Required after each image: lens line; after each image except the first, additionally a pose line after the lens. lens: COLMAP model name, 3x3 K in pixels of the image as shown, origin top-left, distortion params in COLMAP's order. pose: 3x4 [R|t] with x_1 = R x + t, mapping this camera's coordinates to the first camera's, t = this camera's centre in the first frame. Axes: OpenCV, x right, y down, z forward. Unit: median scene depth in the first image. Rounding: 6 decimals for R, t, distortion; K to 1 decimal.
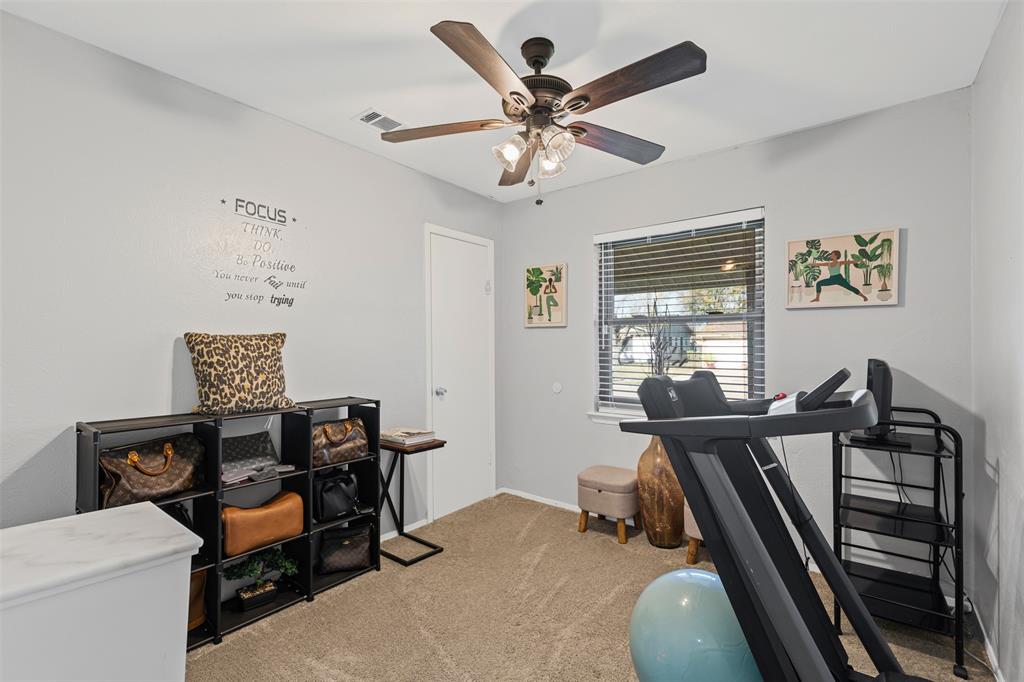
lens RADIAL K [[464.3, 0, 512.3], [0, 464.3, 342.5], [0, 0, 1]] dist [0.007014, -0.000418]
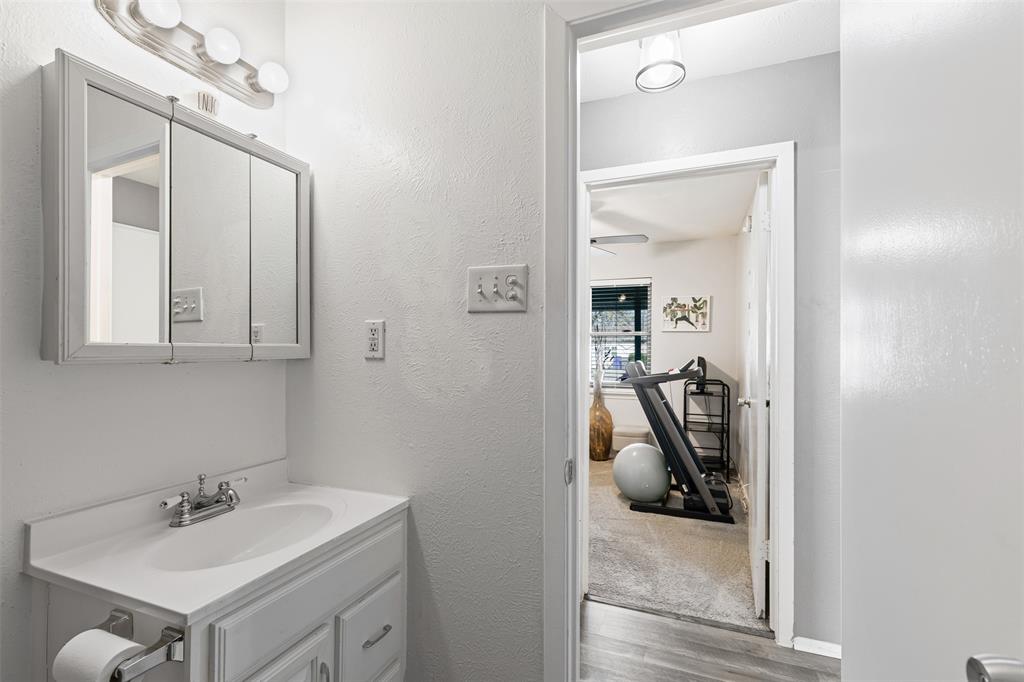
lens RADIAL K [[464.3, 0, 511.7], [0, 464.3, 344.7], [0, 0, 1]] dist [0.007014, -0.000418]
pose [[0.961228, 0.003534, 0.275733, -0.614278], [-0.006277, 0.999939, 0.009067, -0.032547], [-0.275684, -0.010446, 0.961191, -0.778730]]
